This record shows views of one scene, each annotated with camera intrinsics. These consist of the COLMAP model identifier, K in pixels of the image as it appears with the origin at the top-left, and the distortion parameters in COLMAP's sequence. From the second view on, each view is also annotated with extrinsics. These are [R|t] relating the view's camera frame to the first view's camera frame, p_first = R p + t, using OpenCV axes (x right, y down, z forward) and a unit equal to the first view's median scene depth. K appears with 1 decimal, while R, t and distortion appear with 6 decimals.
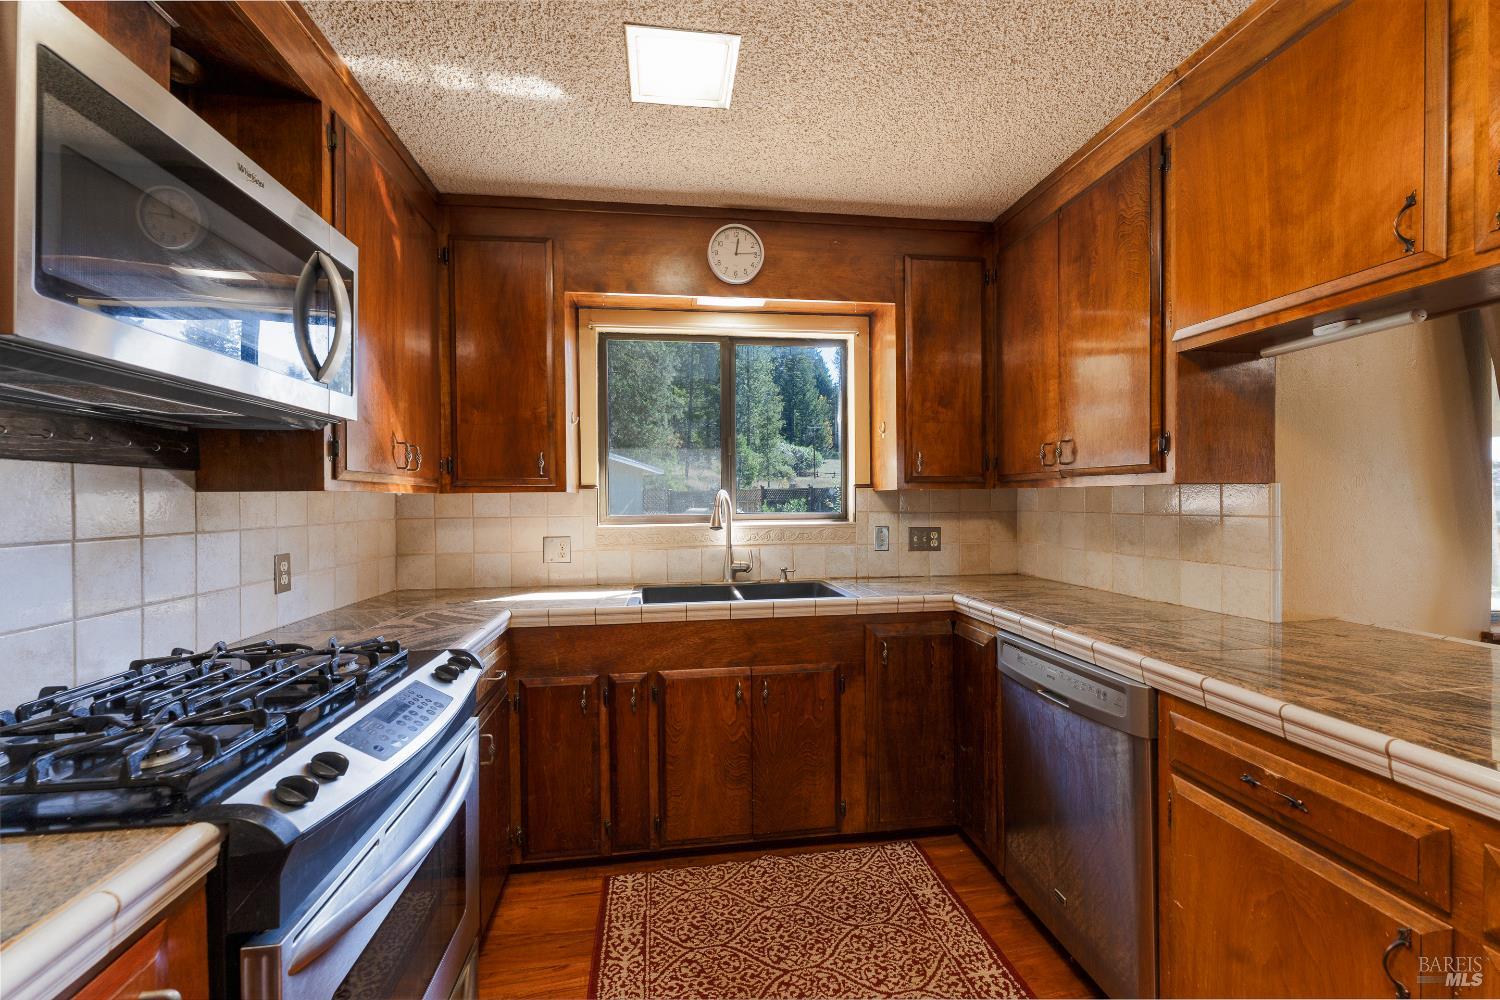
lens RADIAL K [[607.4, 0, 761.5], [0, 607.4, 508.2], [0, 0, 1]] dist [-0.003717, -0.000466]
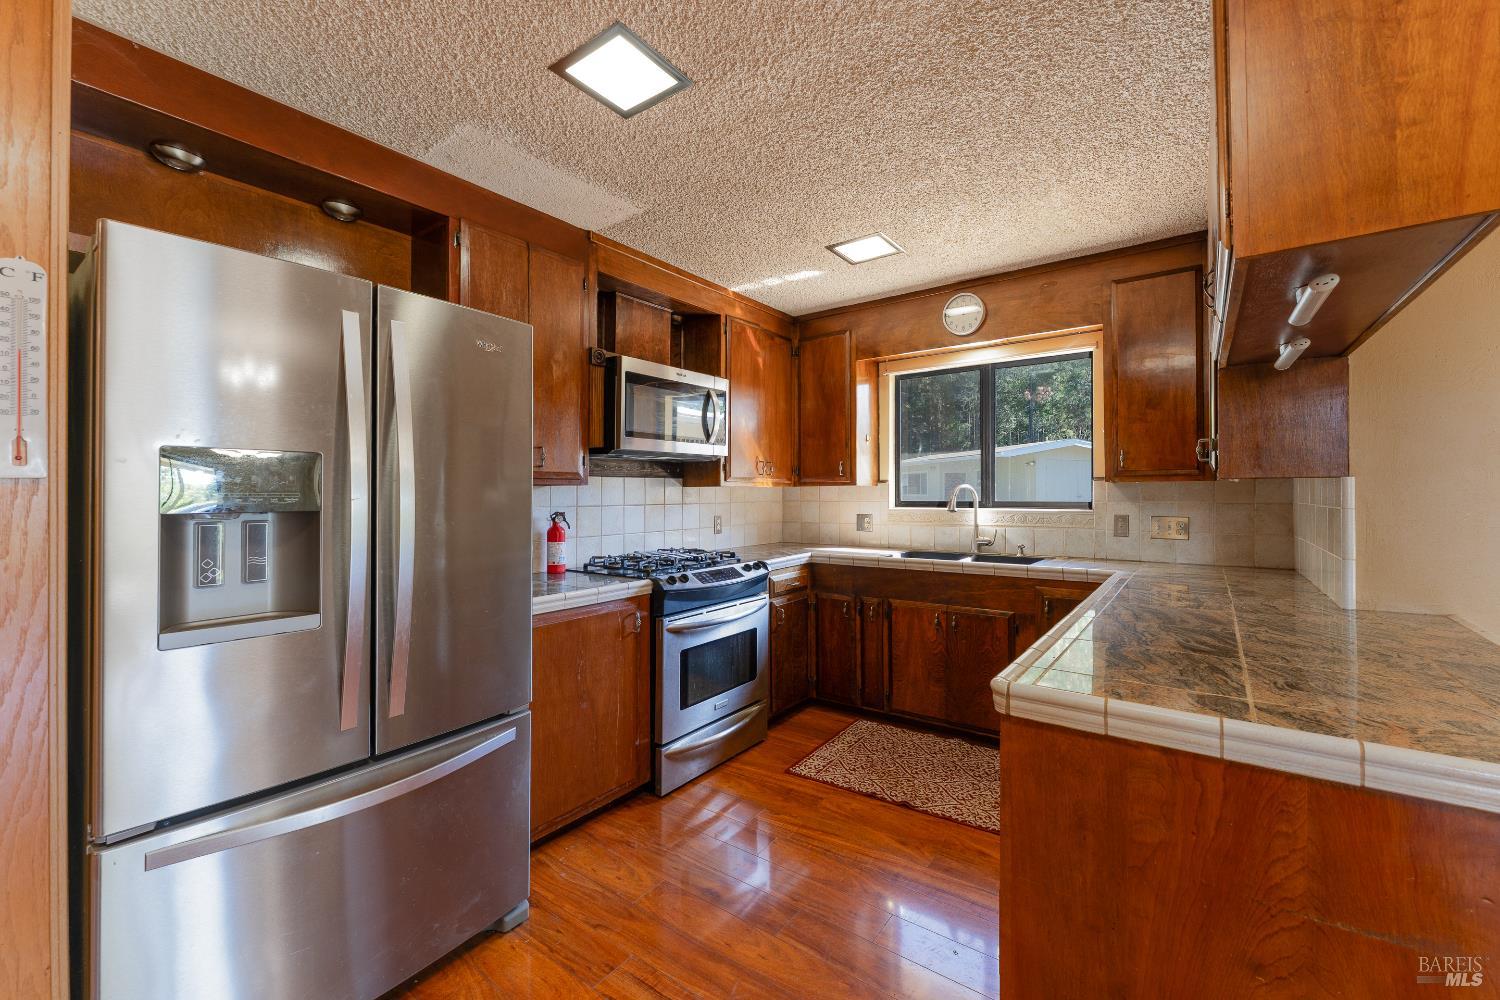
lens RADIAL K [[607.4, 0, 738.8], [0, 607.4, 490.3], [0, 0, 1]] dist [-0.003717, -0.000466]
pose [[0.702827, 0.003911, -0.711350, 0.670243], [-0.010814, 0.999928, -0.005187, -0.002183], [0.711278, 0.011338, 0.702819, -0.386586]]
